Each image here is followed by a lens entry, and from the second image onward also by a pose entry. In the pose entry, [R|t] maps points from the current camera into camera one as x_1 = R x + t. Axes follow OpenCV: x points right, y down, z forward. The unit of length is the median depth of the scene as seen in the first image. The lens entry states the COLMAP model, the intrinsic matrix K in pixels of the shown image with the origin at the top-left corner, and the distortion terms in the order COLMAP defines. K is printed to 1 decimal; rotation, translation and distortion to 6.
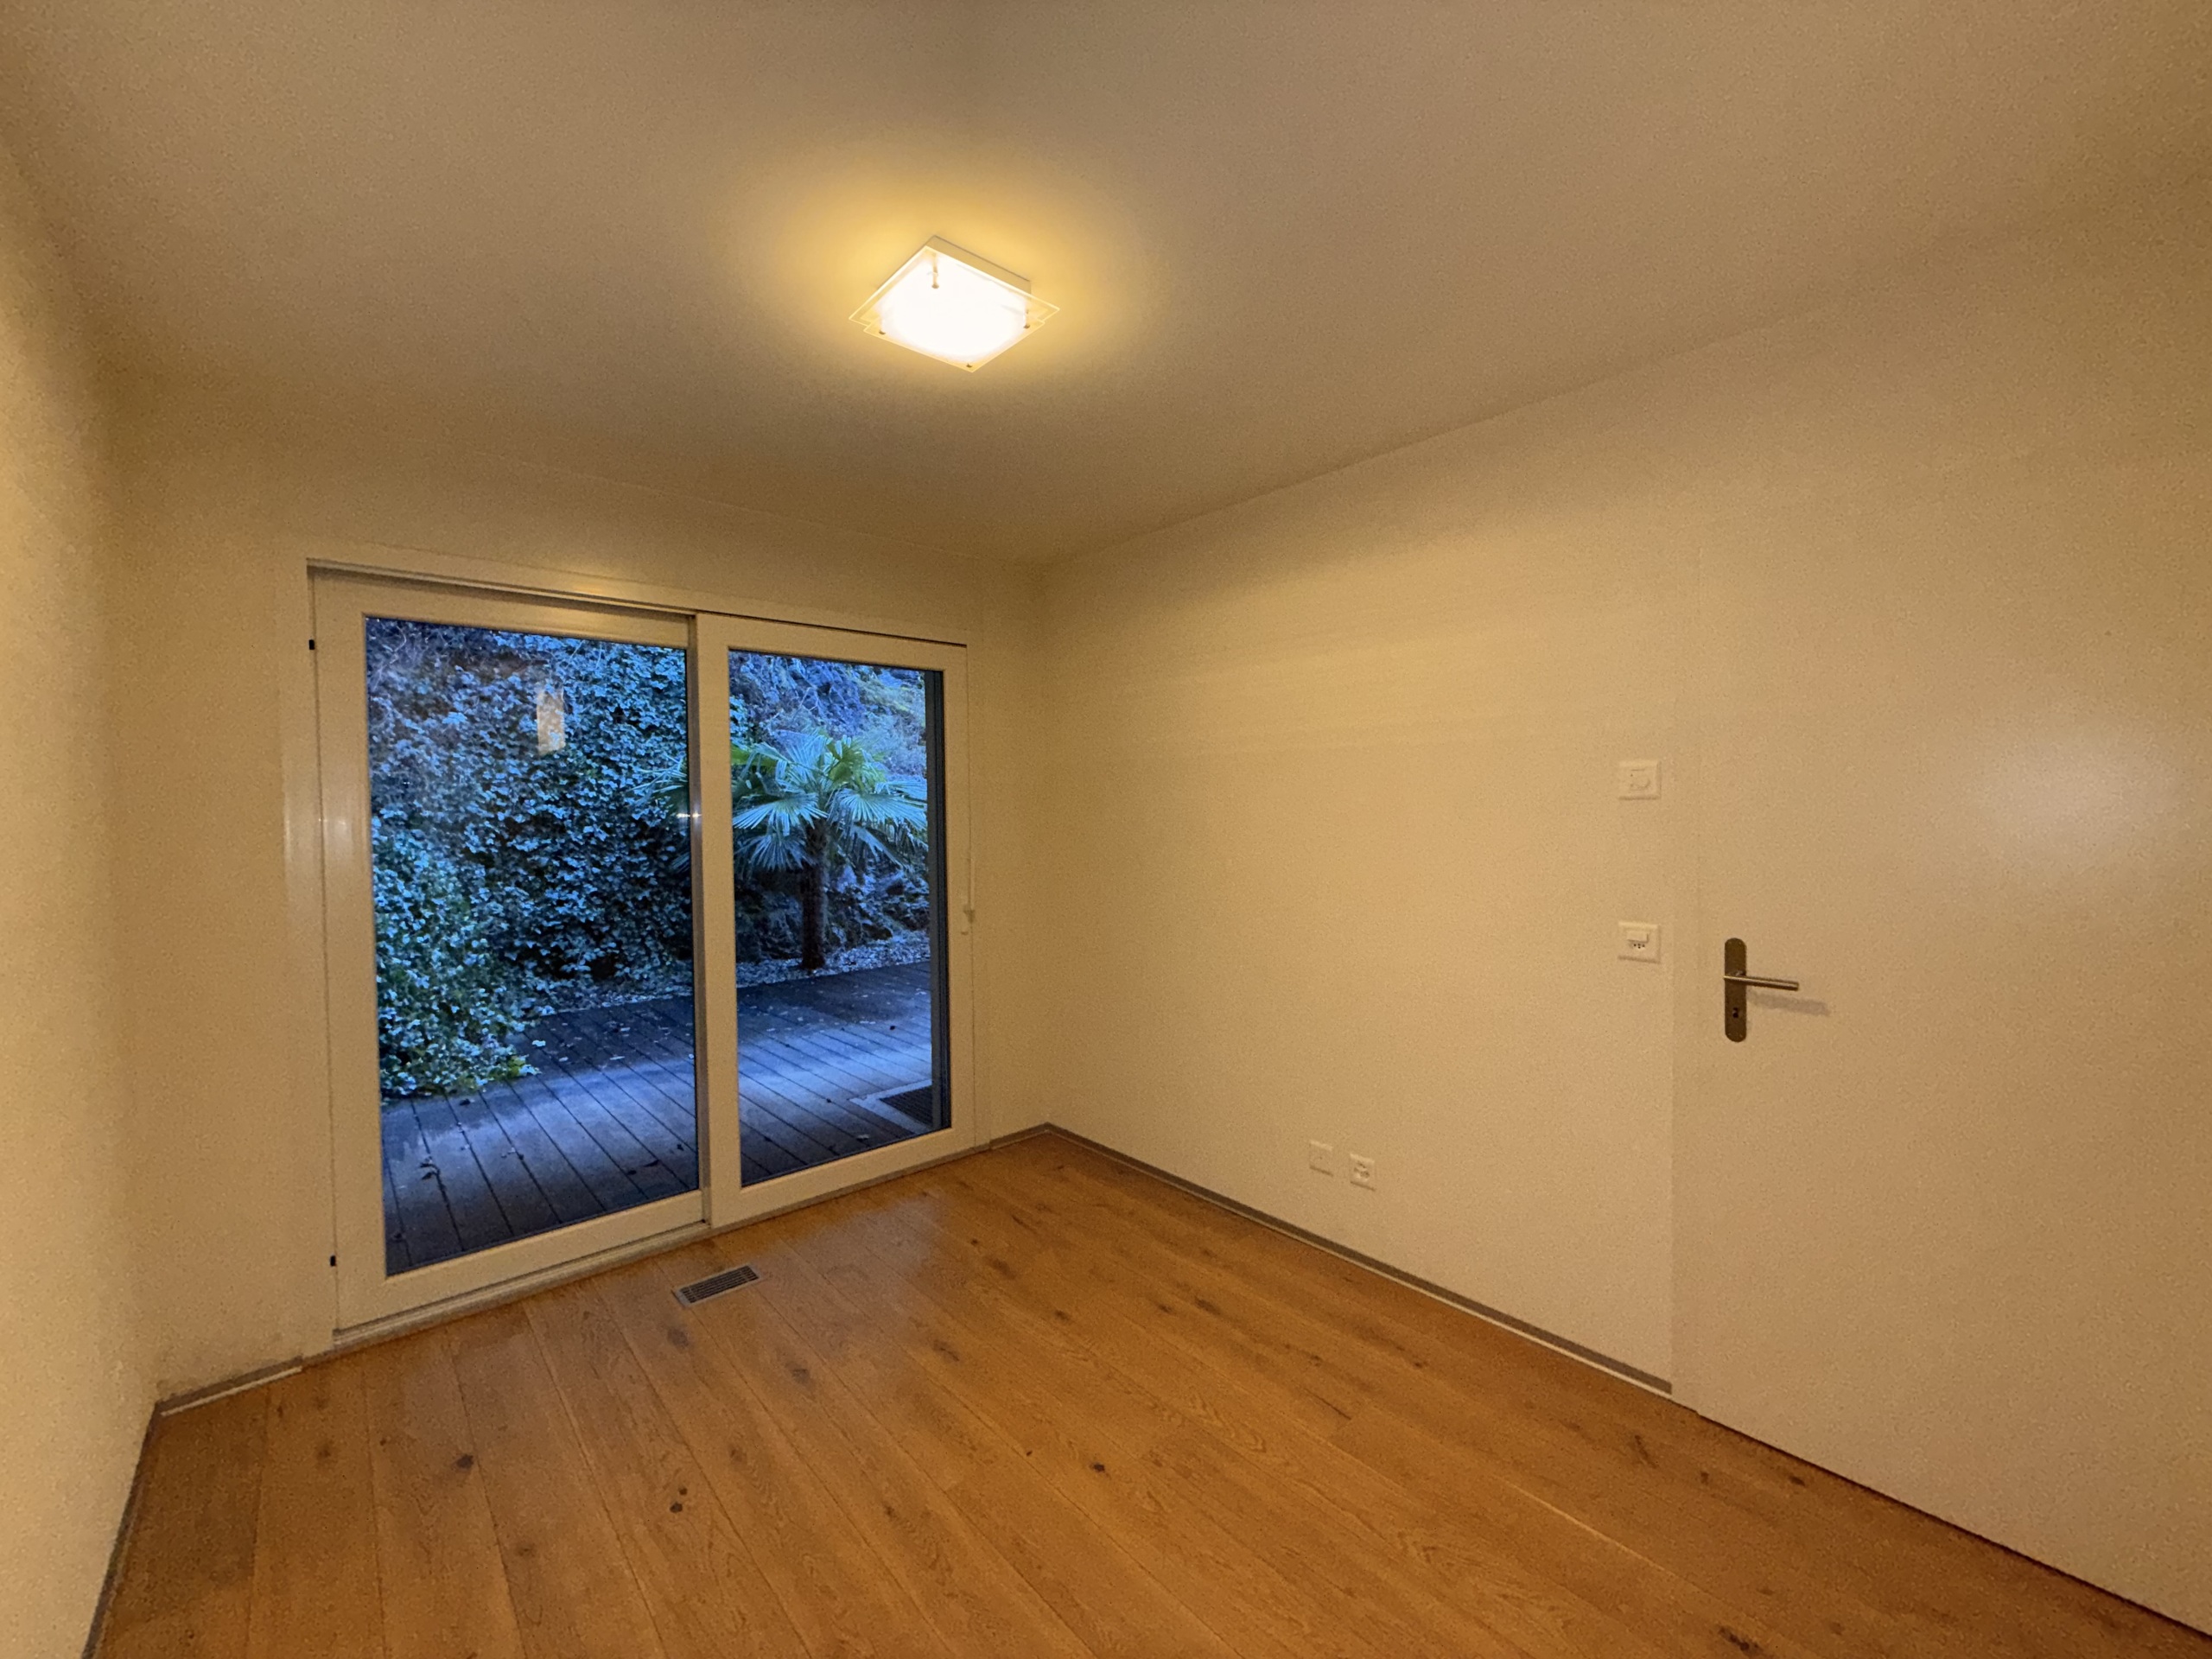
lens RADIAL K [[881.5, 0, 1099.0], [0, 881.5, 831.5], [0, 0, 1]] dist [0.001056, 0.000073]
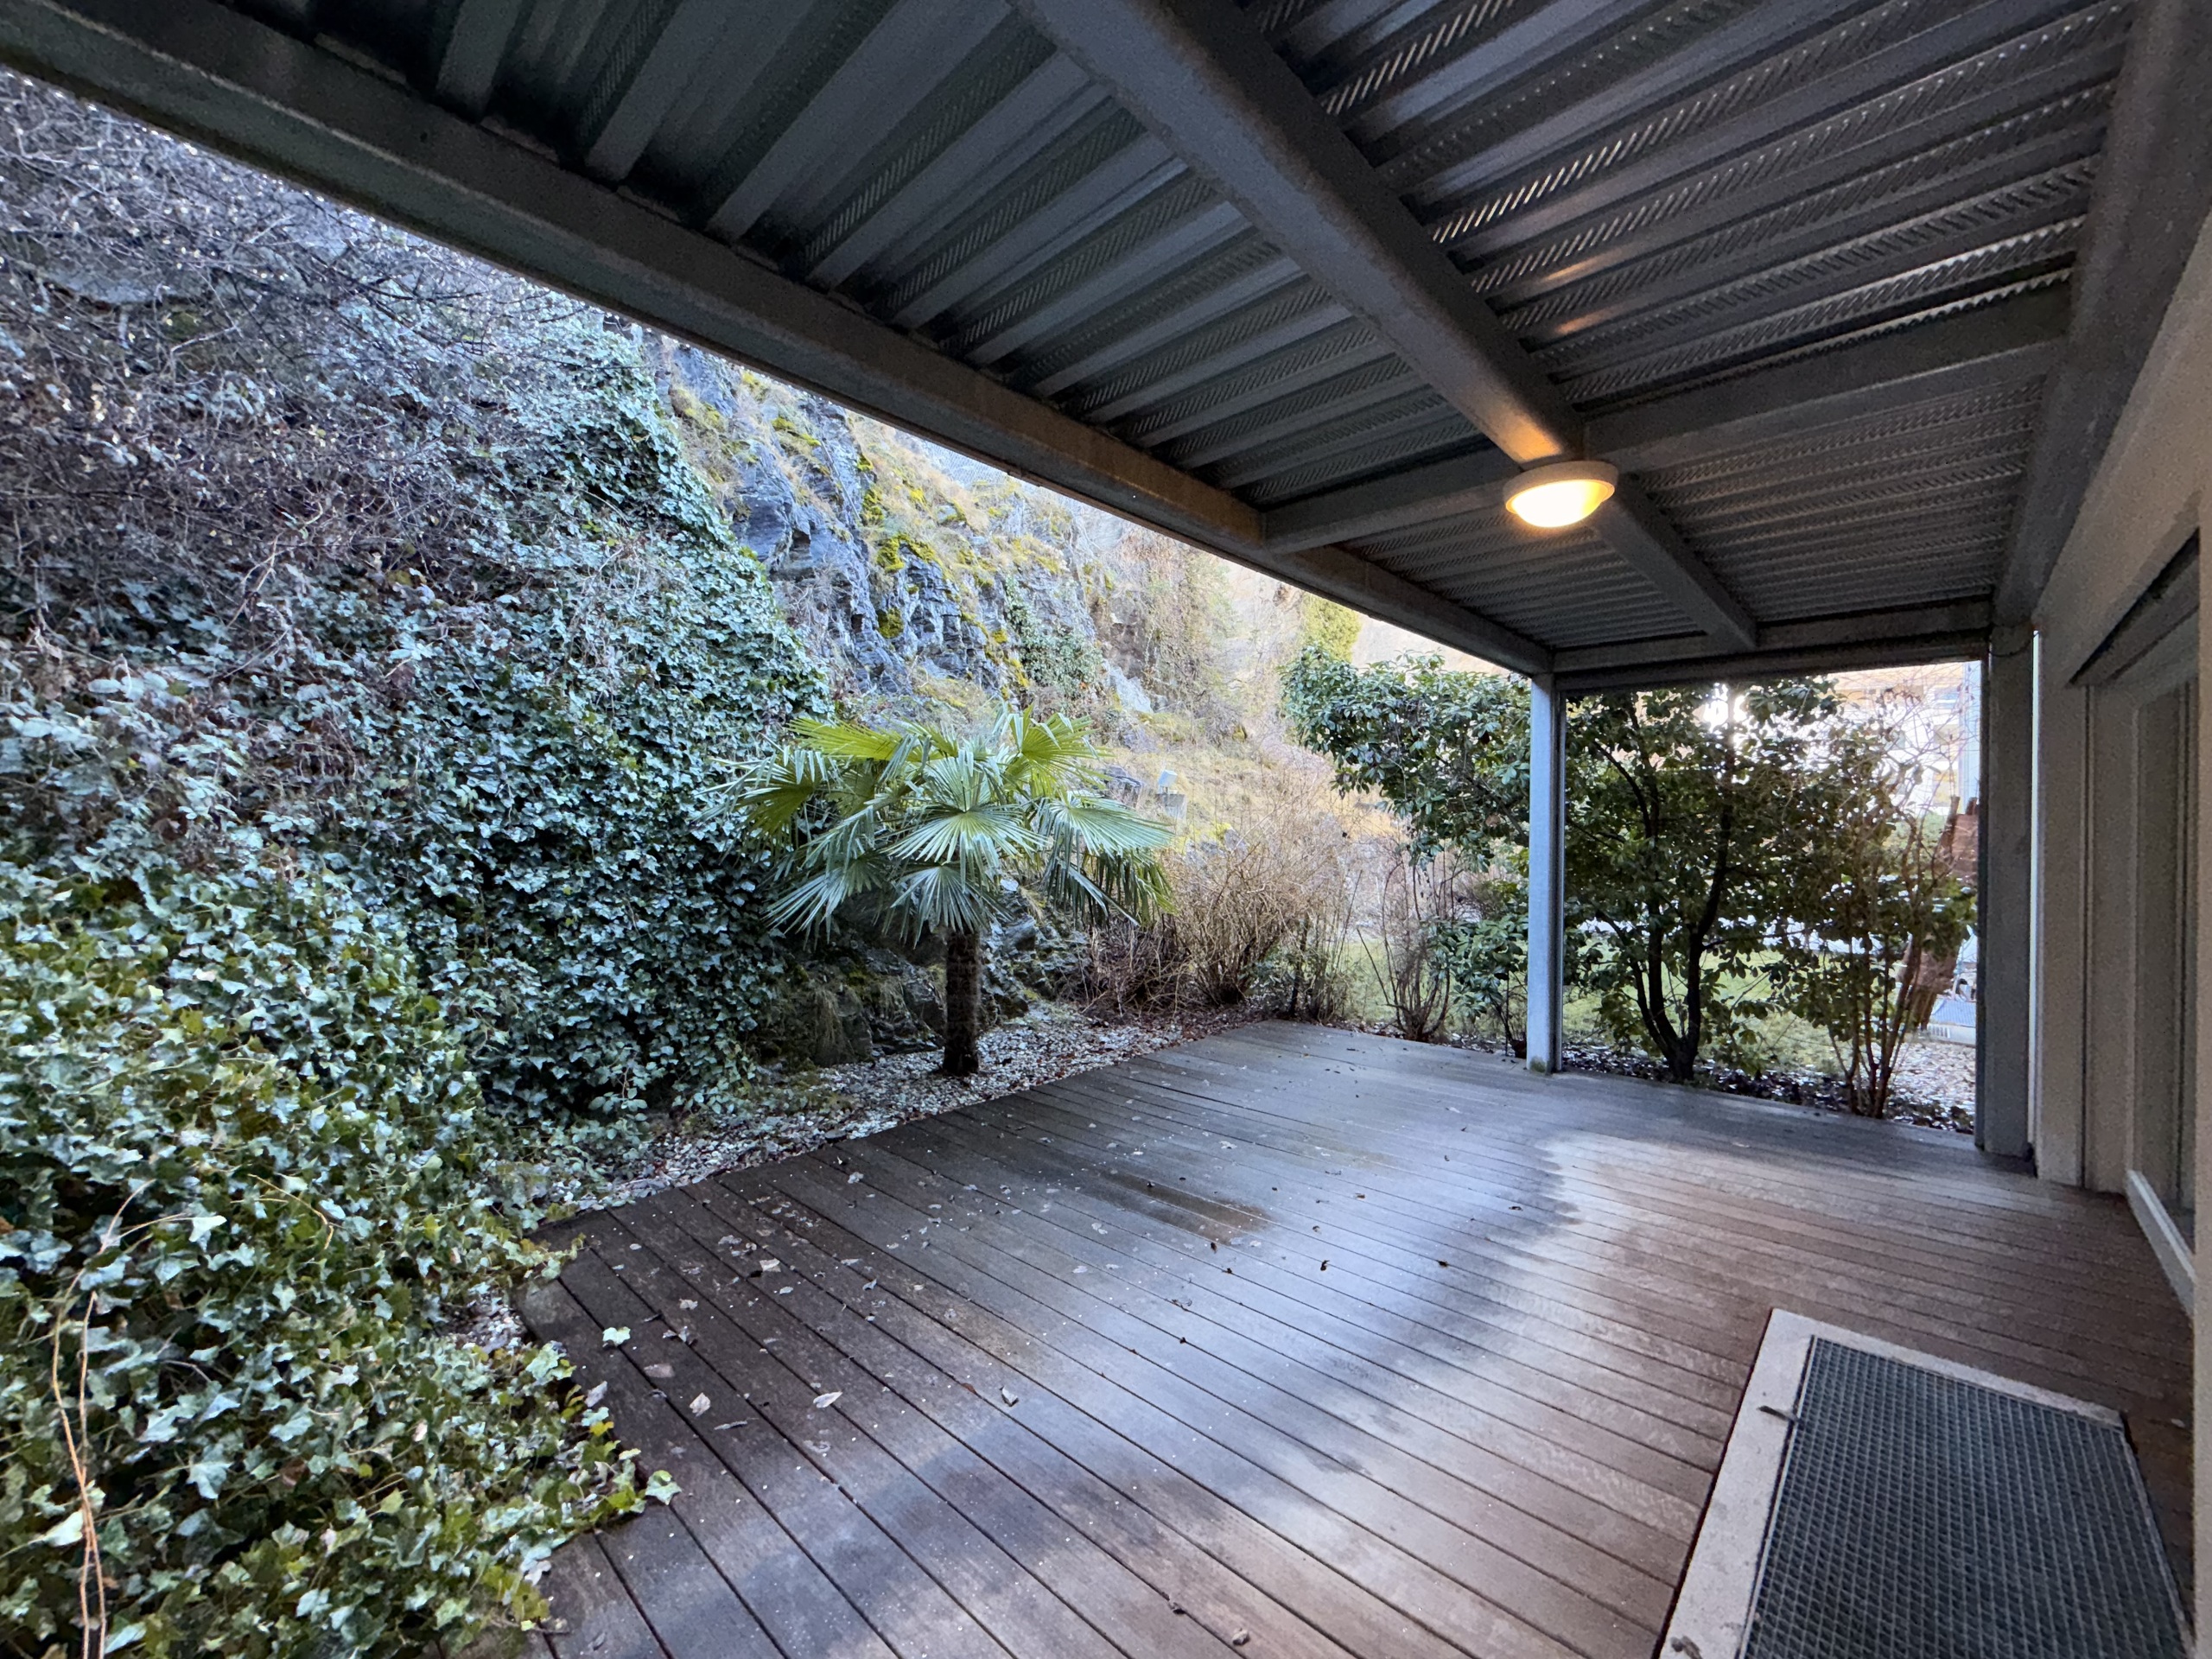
lens RADIAL K [[881.5, 0, 1100.3], [0, 881.5, 830.9], [0, 0, 1]] dist [0.001056, 0.000073]
pose [[0.995996, 0.024368, 0.086007, -0.321622], [-0.022216, 0.999418, -0.025893, -0.010571], [-0.086588, 0.023878, 0.995958, 0.385850]]
